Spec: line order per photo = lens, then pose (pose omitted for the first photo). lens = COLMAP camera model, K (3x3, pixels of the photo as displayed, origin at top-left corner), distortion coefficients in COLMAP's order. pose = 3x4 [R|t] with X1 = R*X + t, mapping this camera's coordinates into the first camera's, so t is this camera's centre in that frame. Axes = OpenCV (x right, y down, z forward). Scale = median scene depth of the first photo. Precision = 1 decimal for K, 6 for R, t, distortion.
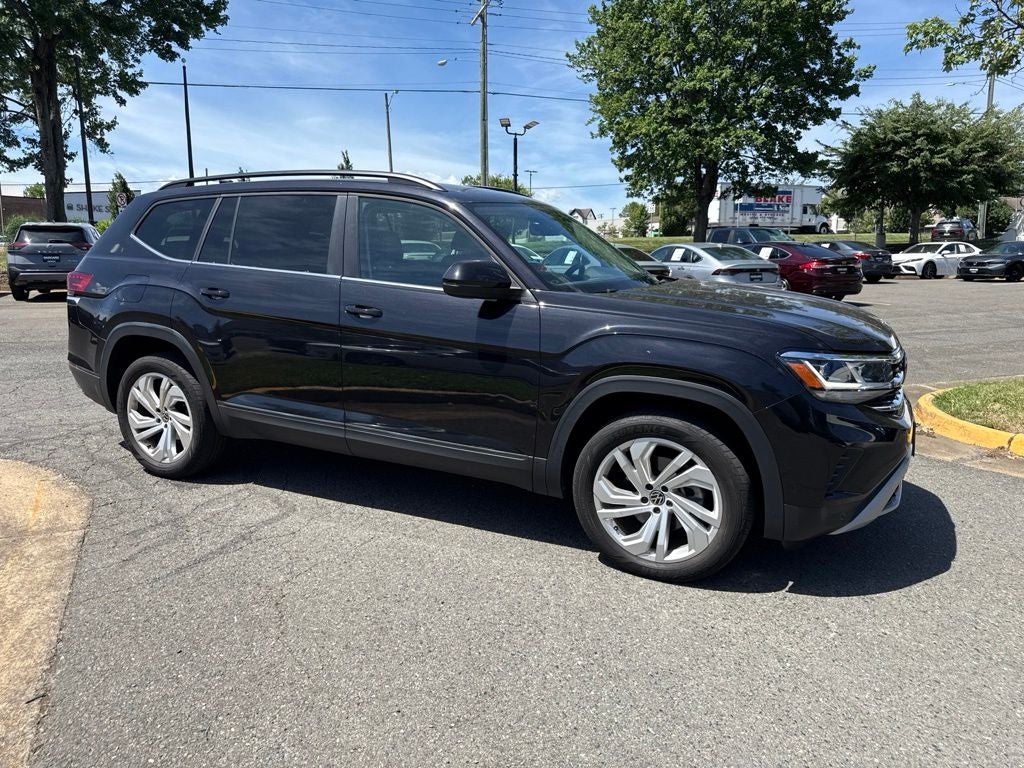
lens RADIAL K [[729.7, 0, 505.2], [0, 729.7, 382.4], [0, 0, 1]] dist [0.013156, -0.016552]
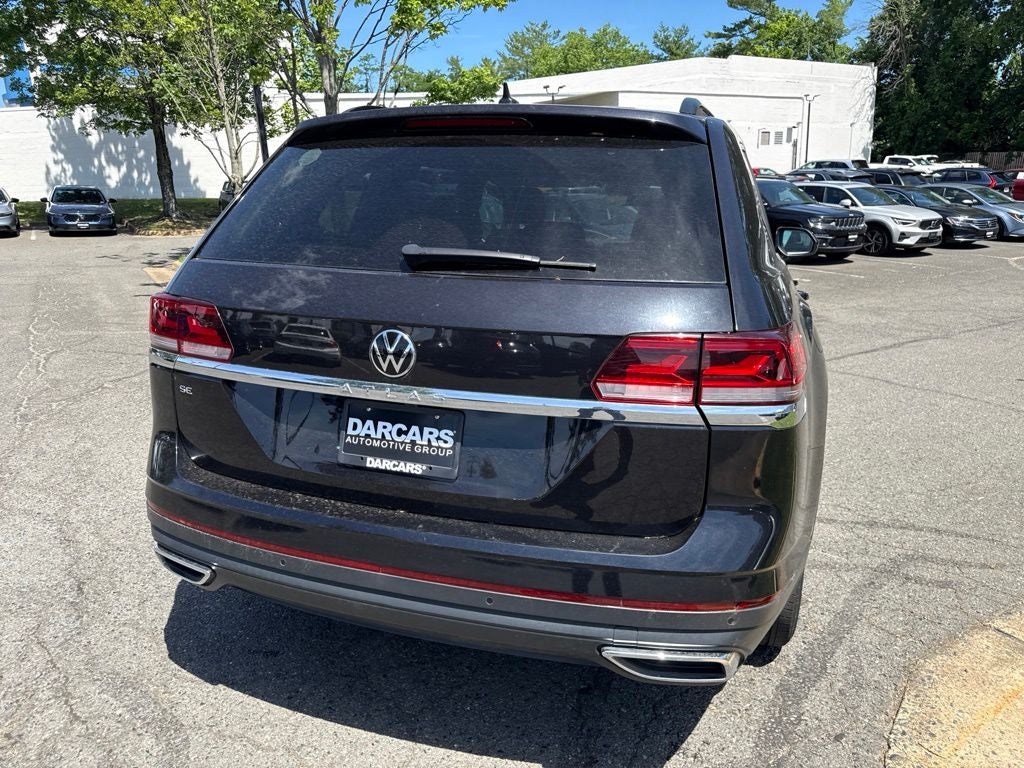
lens RADIAL K [[730.8, 0, 509.0], [0, 730.8, 377.1], [0, 0, 1]] dist [0.016069, -0.022496]
pose [[-0.134771, -0.237488, 0.961996, -0.188314], [0.175638, 0.949754, 0.259072, -0.049762], [-0.975186, 0.203879, -0.086287, 0.240744]]
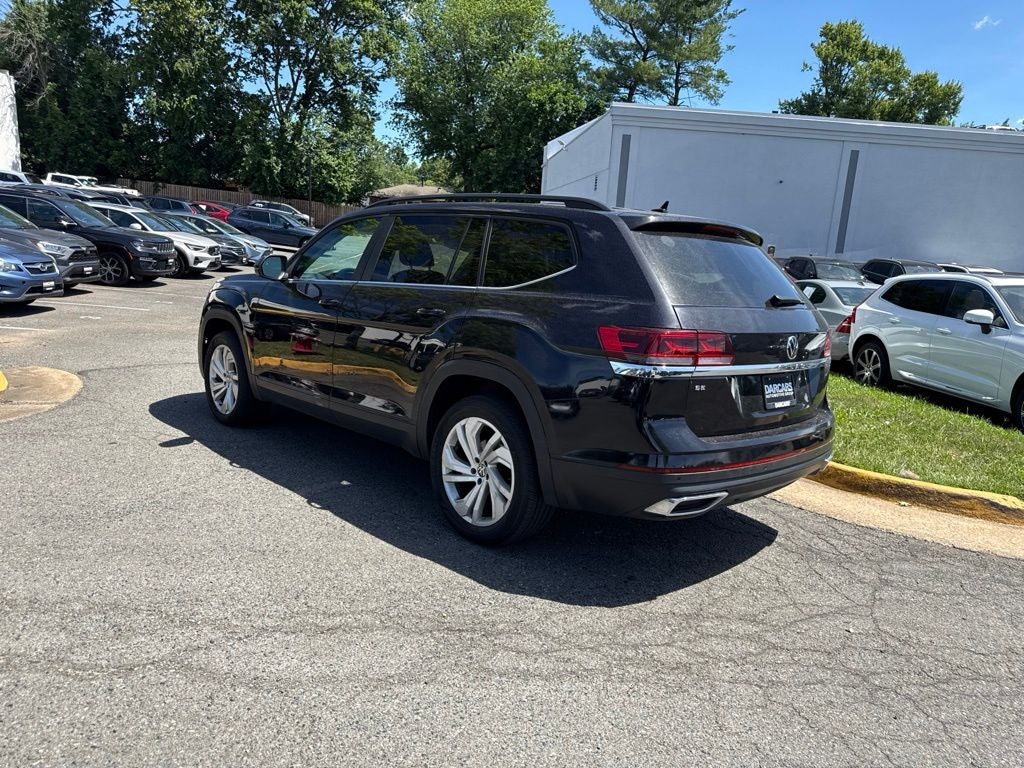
lens RADIAL K [[728.0, 0, 504.3], [0, 728.0, 372.2], [0, 0, 1]] dist [0.018869, -0.023712]
pose [[-0.933668, -0.128219, 0.334400, -0.111346], [-0.011745, 0.944176, 0.329233, -0.079802], [-0.357947, 0.303467, -0.883053, 0.402872]]
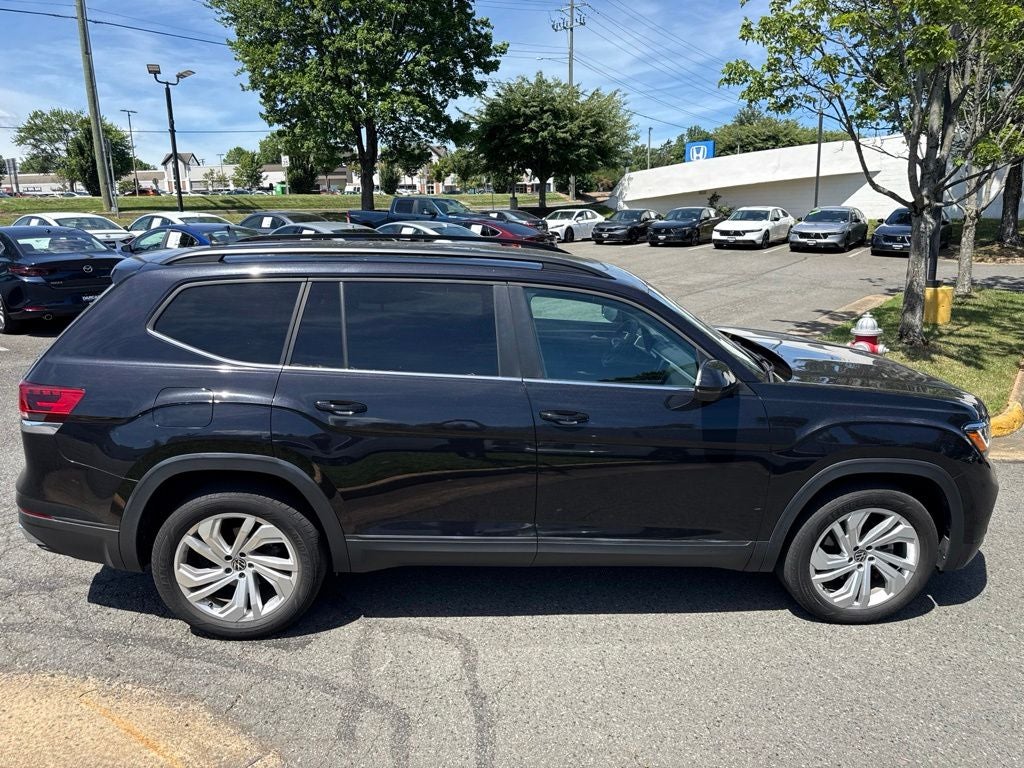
lens RADIAL K [[729.0, 0, 512.0], [0, 729.0, 384.0], [0, 0, 1]] dist [0.020356, -0.031114]
pose [[0.865373, -0.118650, 0.486880, -0.111271], [0.084607, 0.992212, 0.091418, -0.036753], [-0.493934, -0.037918, 0.868672, 0.037842]]
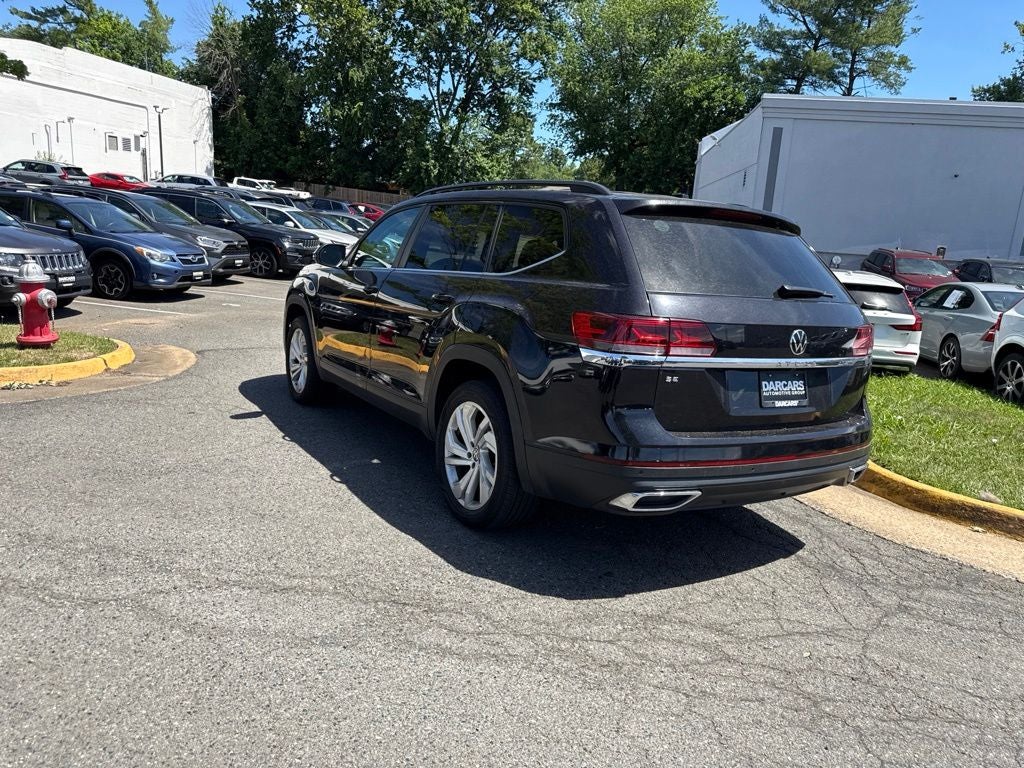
lens RADIAL K [[724.4, 0, 504.8], [0, 724.4, 380.3], [0, 0, 1]] dist [0.025665, -0.029469]
pose [[-0.838835, -0.172328, 0.516391, -0.141864], [0.015129, 0.940828, 0.338545, -0.076333], [-0.544176, 0.291796, -0.786592, 0.387588]]
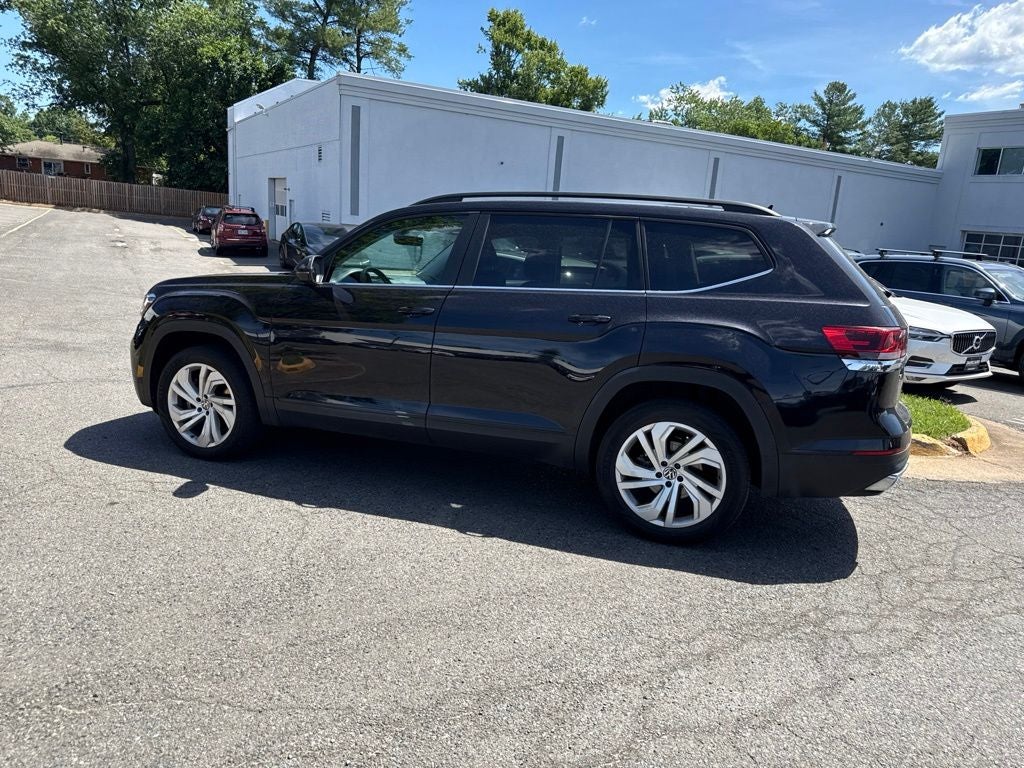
lens RADIAL K [[729.7, 0, 505.2], [0, 729.7, 382.4], [0, 0, 1]] dist [0.013156, -0.016552]
pose [[-0.993576, -0.055914, -0.098385, -0.000458], [-0.087511, 0.930861, 0.354738, -0.080156], [0.071748, 0.361069, -0.929775, 0.411739]]
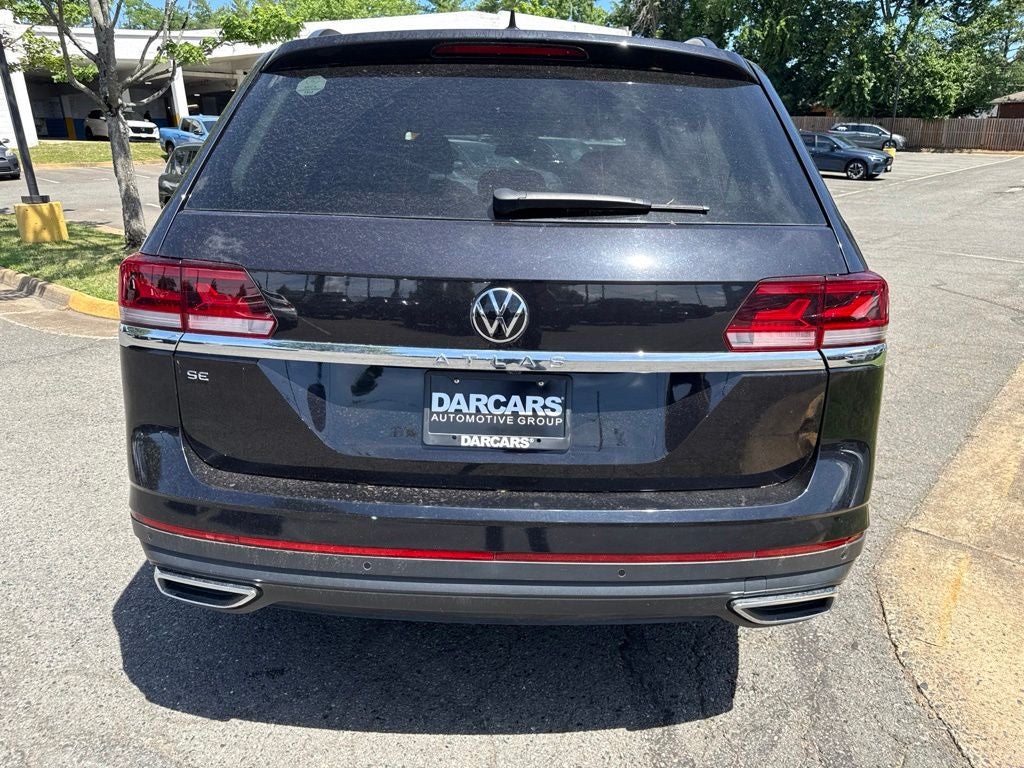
lens RADIAL K [[729.0, 0, 512.0], [0, 729.0, 384.0], [0, 0, 1]] dist [0.020356, -0.031114]
pose [[-0.424032, -0.275822, 0.862623, -0.173072], [0.151523, 0.917461, 0.367839, -0.052908], [-0.892881, 0.286683, -0.347240, 0.268305]]
